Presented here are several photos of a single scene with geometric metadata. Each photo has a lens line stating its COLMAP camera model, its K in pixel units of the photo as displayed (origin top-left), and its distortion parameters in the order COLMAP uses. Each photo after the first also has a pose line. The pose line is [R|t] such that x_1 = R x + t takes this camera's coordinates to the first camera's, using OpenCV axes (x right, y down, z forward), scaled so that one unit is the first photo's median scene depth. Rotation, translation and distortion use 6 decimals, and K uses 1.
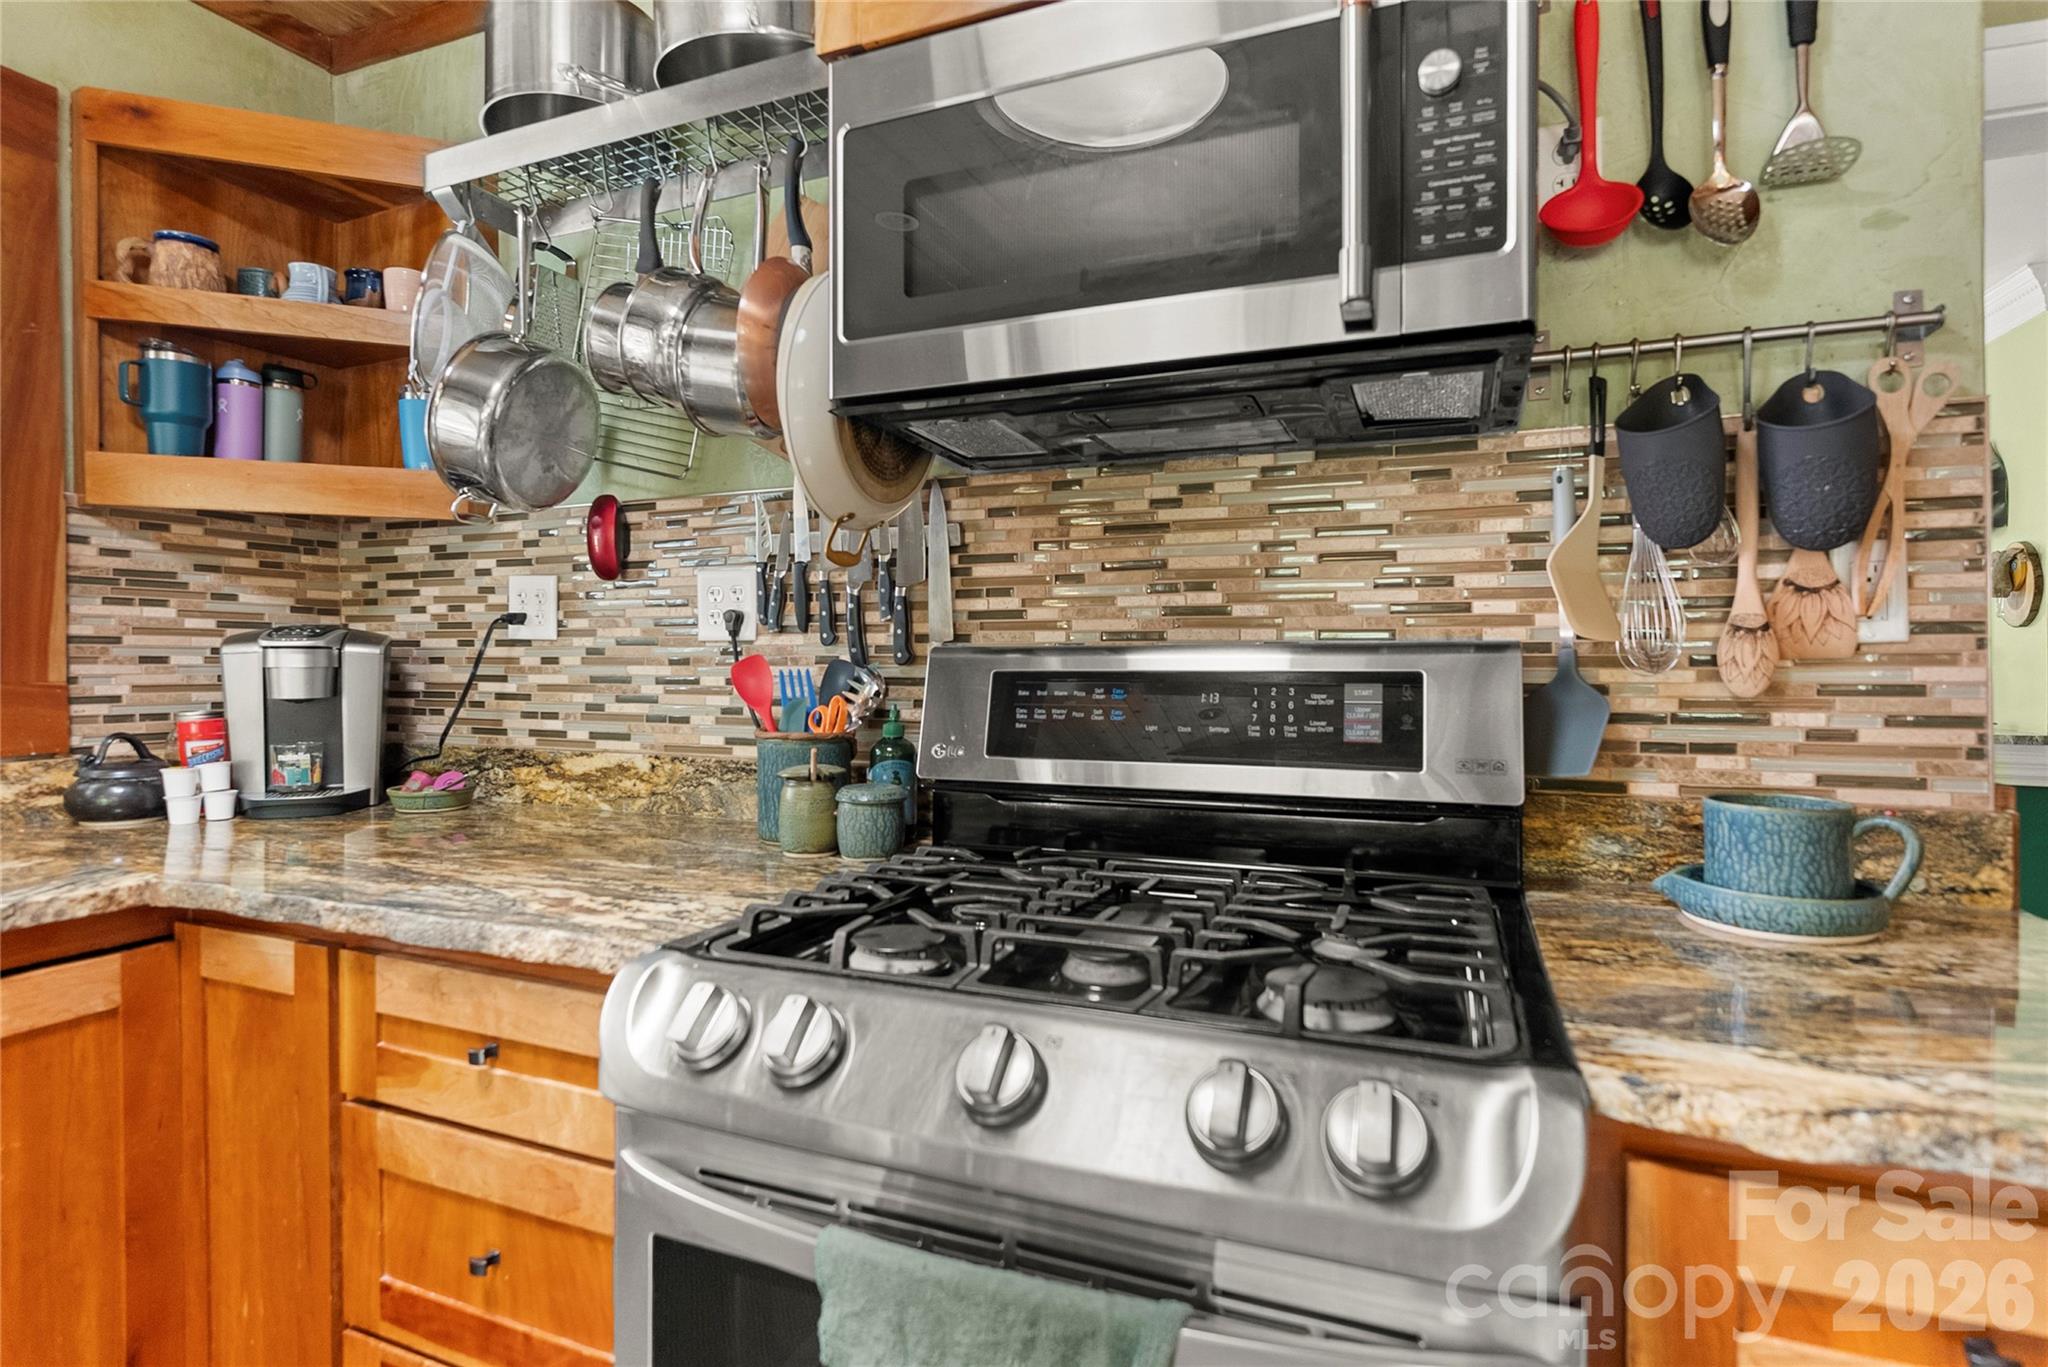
lens RADIAL K [[1024.4, 0, 1034.4], [0, 1024.4, 670.7], [0, 0, 1]] dist [-0.004119, -0.000590]
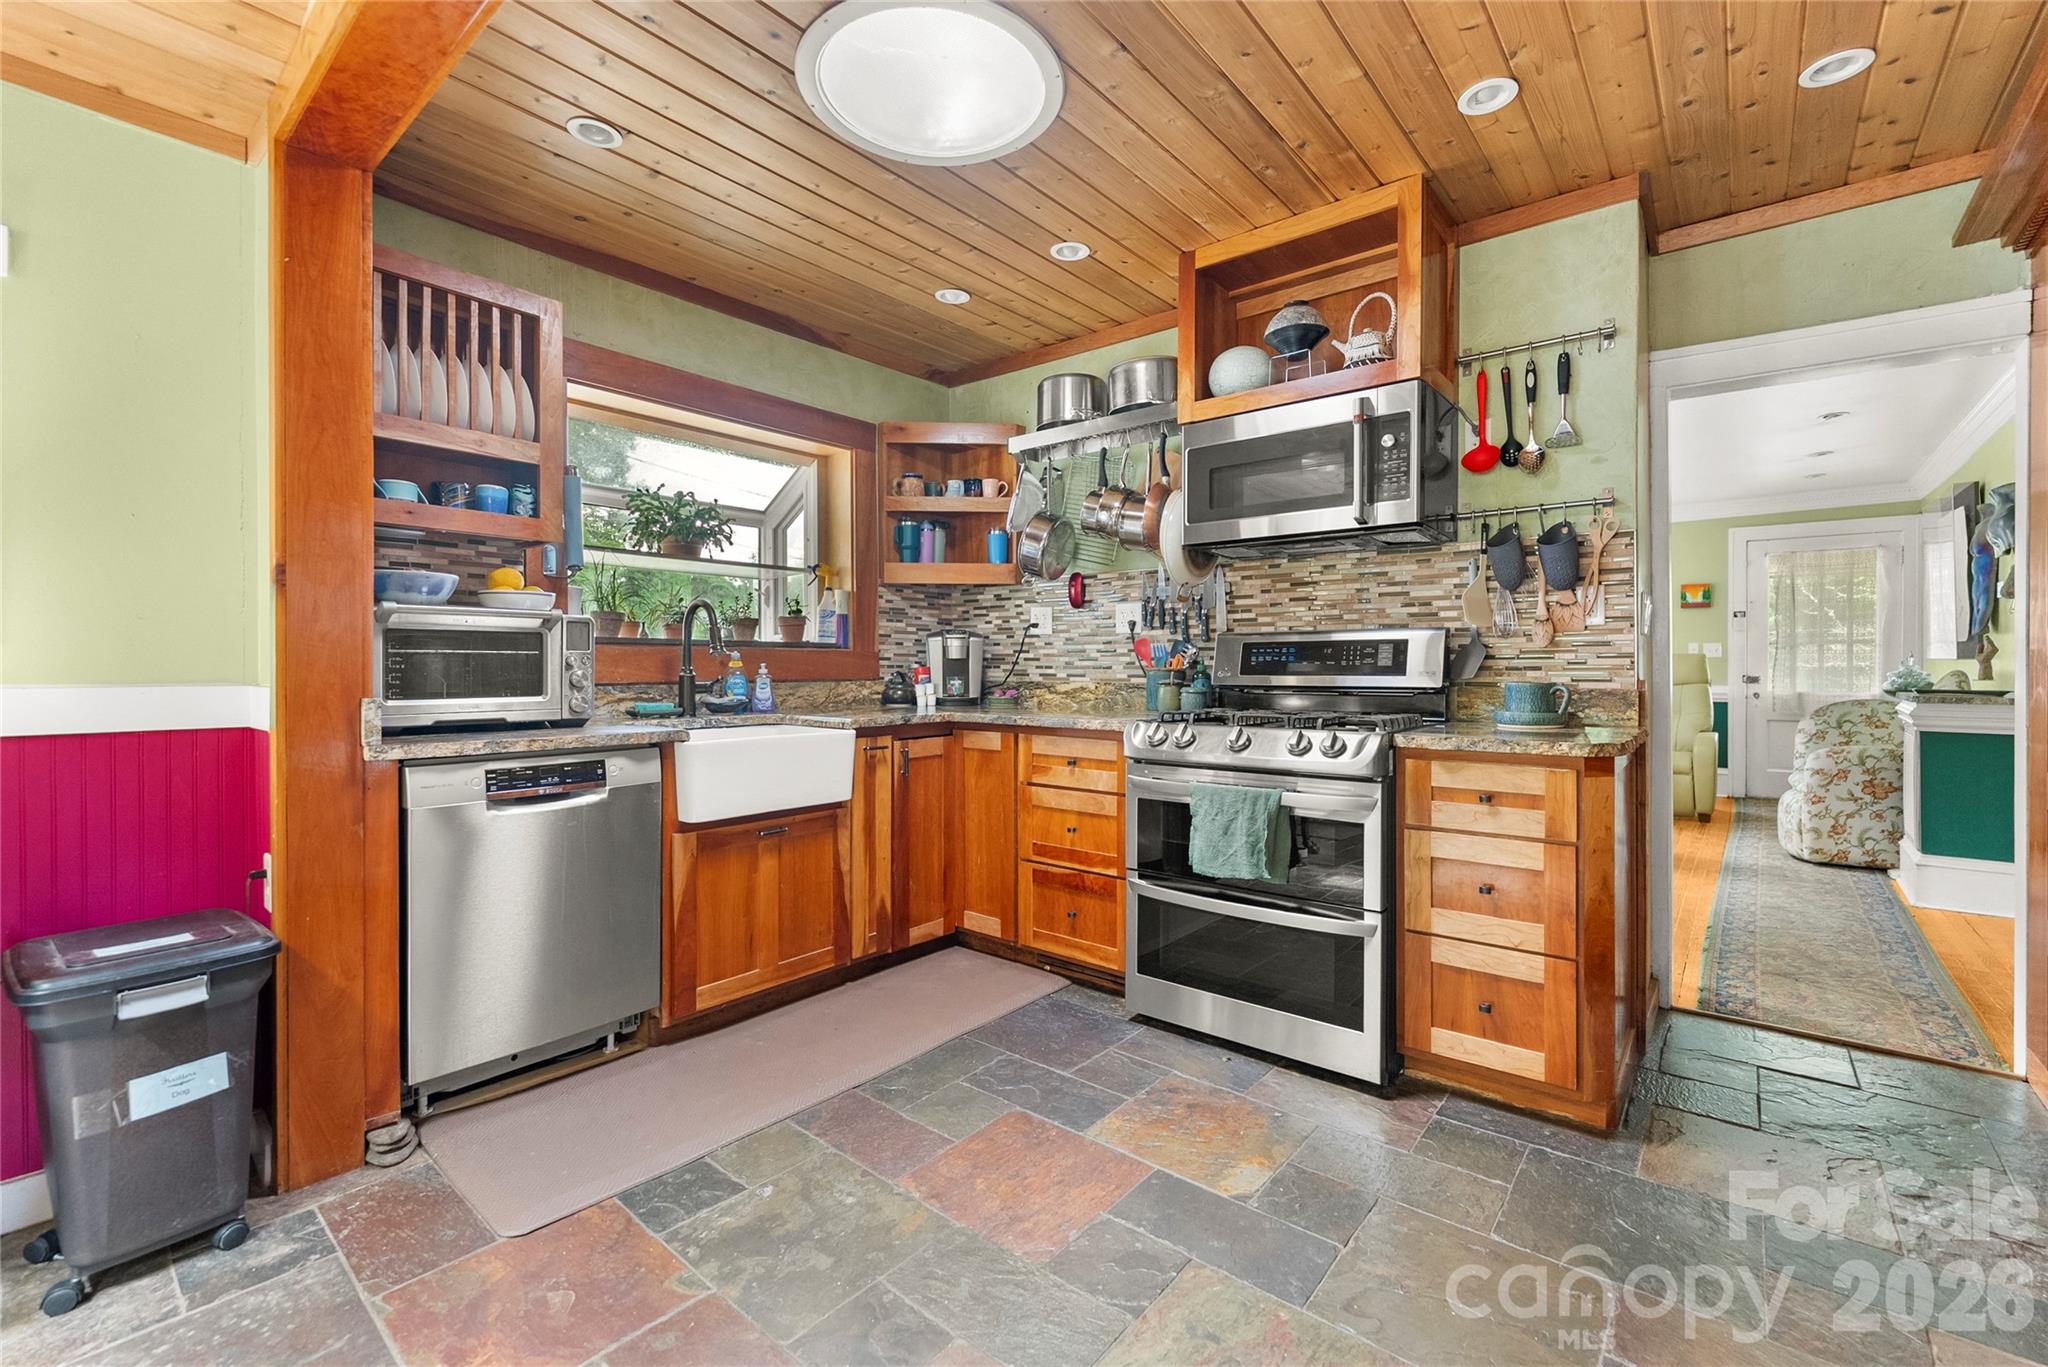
lens RADIAL K [[870.4, 0, 1024.0], [0, 870.4, 683.5], [0, 0, 1]] dist [-0.016775, 0.000022]
pose [[0.952767, 0.006405, -0.303634, 0.088348], [-0.003179, 0.999933, 0.011119, 0.072105], [0.303685, -0.009628, 0.952724, -1.095661]]
